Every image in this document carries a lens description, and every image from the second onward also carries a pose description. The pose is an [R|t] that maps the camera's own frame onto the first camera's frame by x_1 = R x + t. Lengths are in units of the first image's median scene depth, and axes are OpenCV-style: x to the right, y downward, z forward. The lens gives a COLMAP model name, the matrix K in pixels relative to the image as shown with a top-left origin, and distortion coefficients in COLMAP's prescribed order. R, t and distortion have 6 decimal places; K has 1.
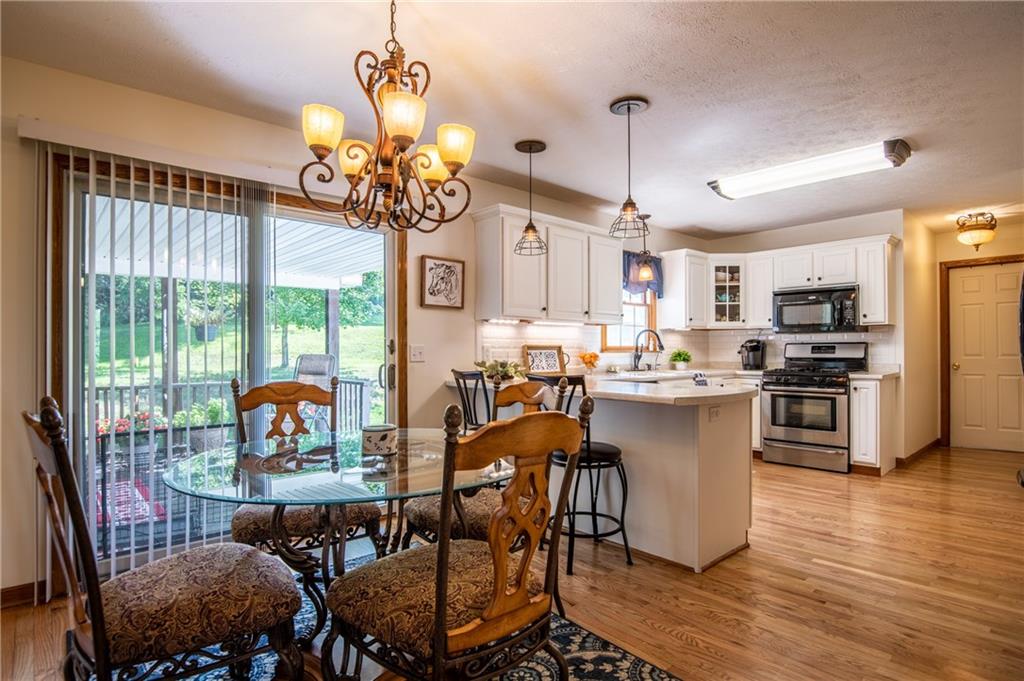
lens RADIAL K [[537.9, 0, 511.2], [0, 537.9, 339.9], [0, 0, 1]] dist [-0.032264, -0.003487]
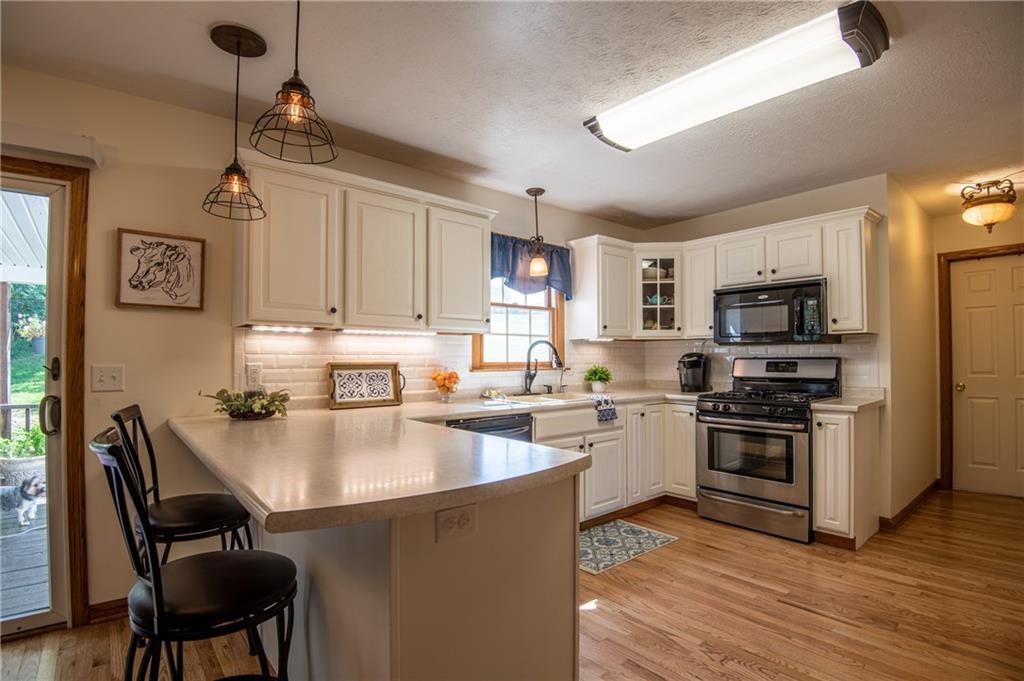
lens RADIAL K [[497.7, 0, 508.9], [0, 497.7, 344.4], [0, 0, 1]] dist [-0.033071, -0.004904]
pose [[0.999334, -0.000936, -0.036466, 0.239671], [0.000559, 0.999946, -0.010341, -0.006669], [0.036474, 0.010314, 0.999281, 0.306059]]
